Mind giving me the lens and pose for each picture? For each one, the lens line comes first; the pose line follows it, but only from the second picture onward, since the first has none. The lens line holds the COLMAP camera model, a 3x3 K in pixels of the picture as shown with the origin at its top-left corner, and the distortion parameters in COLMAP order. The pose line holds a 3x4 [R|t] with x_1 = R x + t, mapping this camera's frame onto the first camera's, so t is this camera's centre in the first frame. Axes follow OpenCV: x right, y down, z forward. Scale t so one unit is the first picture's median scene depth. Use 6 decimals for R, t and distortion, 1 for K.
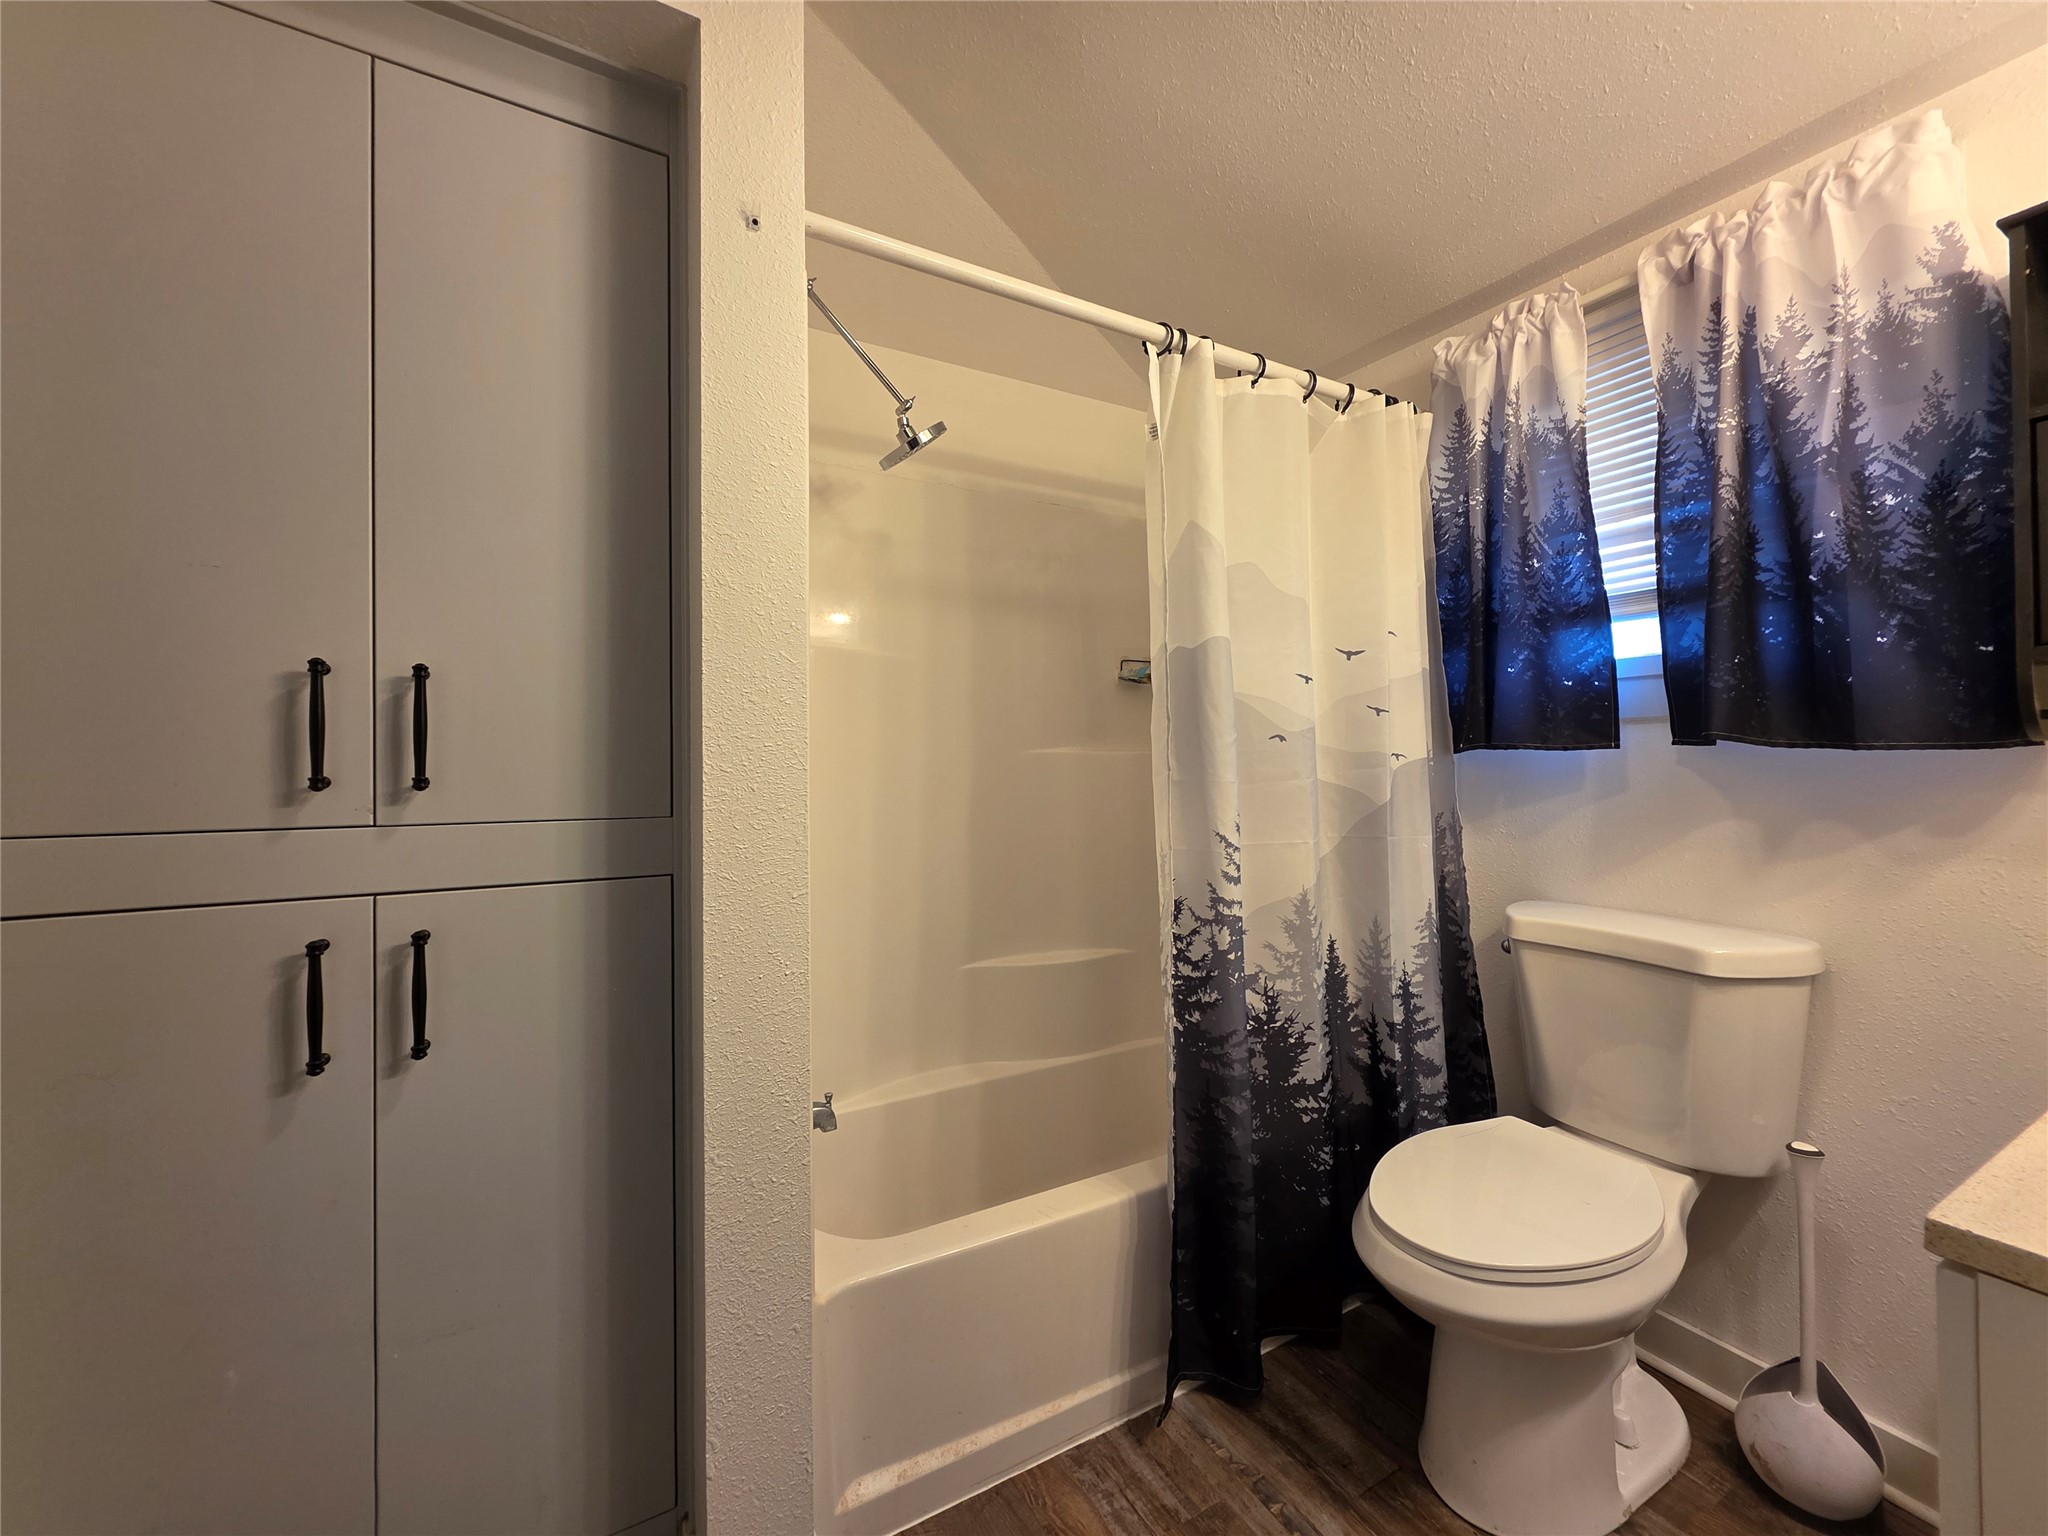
lens RADIAL K [[815.3, 0, 1022.5], [0, 815.3, 763.8], [0, 0, 1]] dist [0.004213, 0.000193]
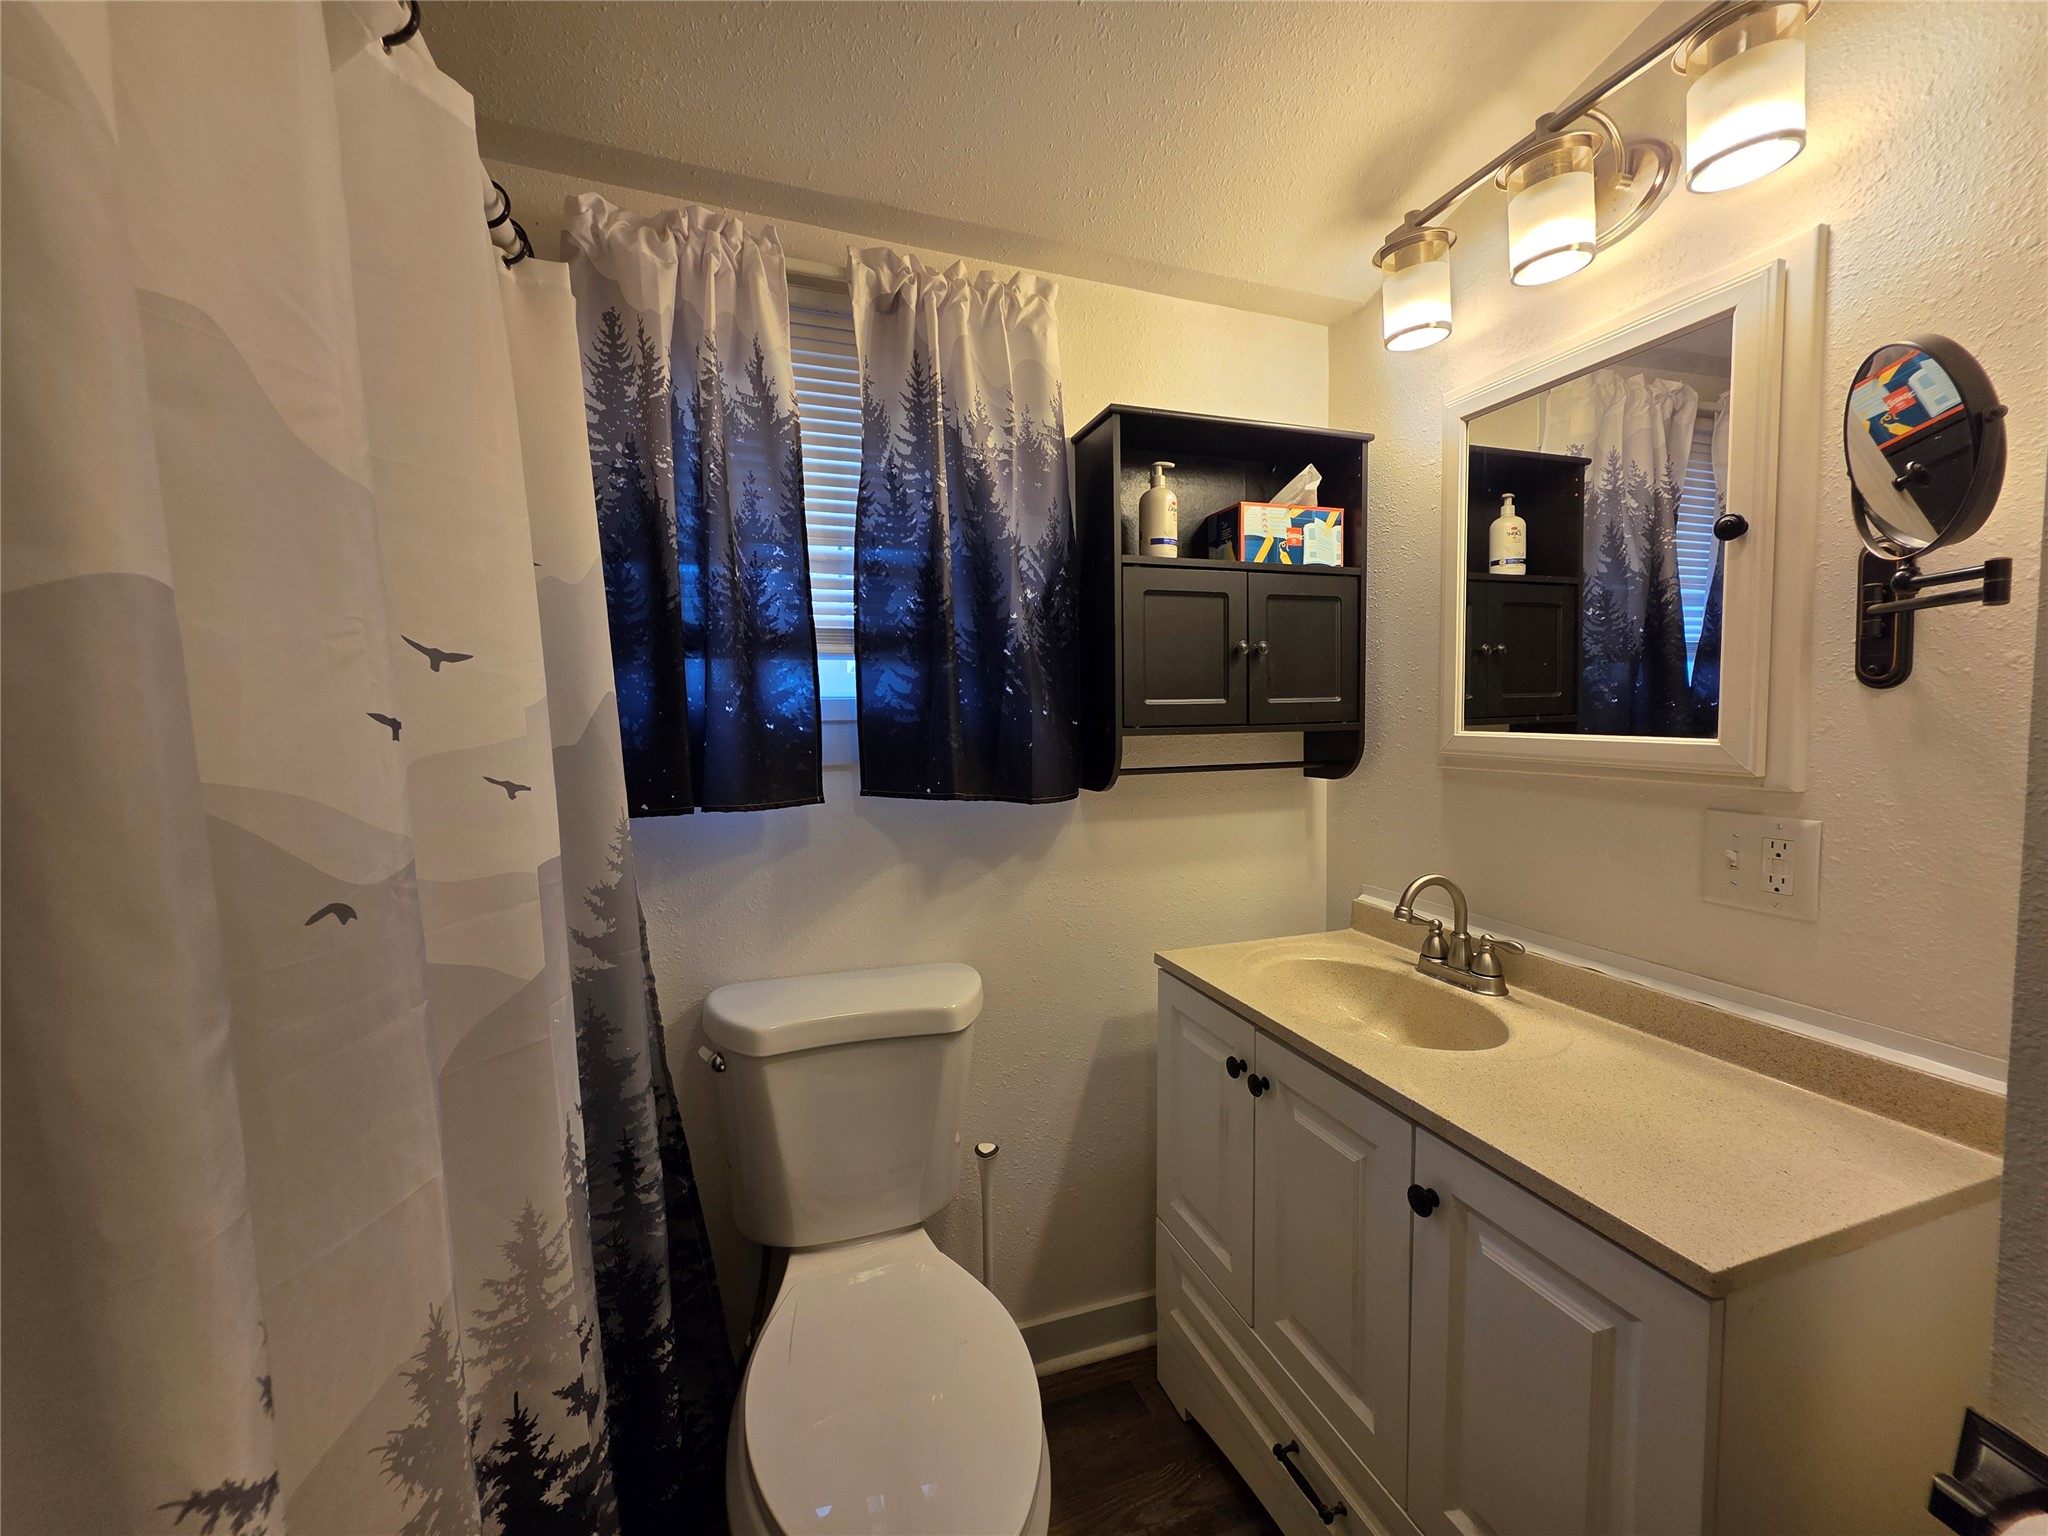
lens RADIAL K [[815.3, 0, 1022.5], [0, 815.3, 763.8], [0, 0, 1]] dist [0.004213, 0.000193]
pose [[0.190500, -0.054800, 0.980157, -0.109560], [0.003161, 0.998470, 0.055209, -0.114345], [-0.981682, -0.007419, 0.190381, 0.642347]]
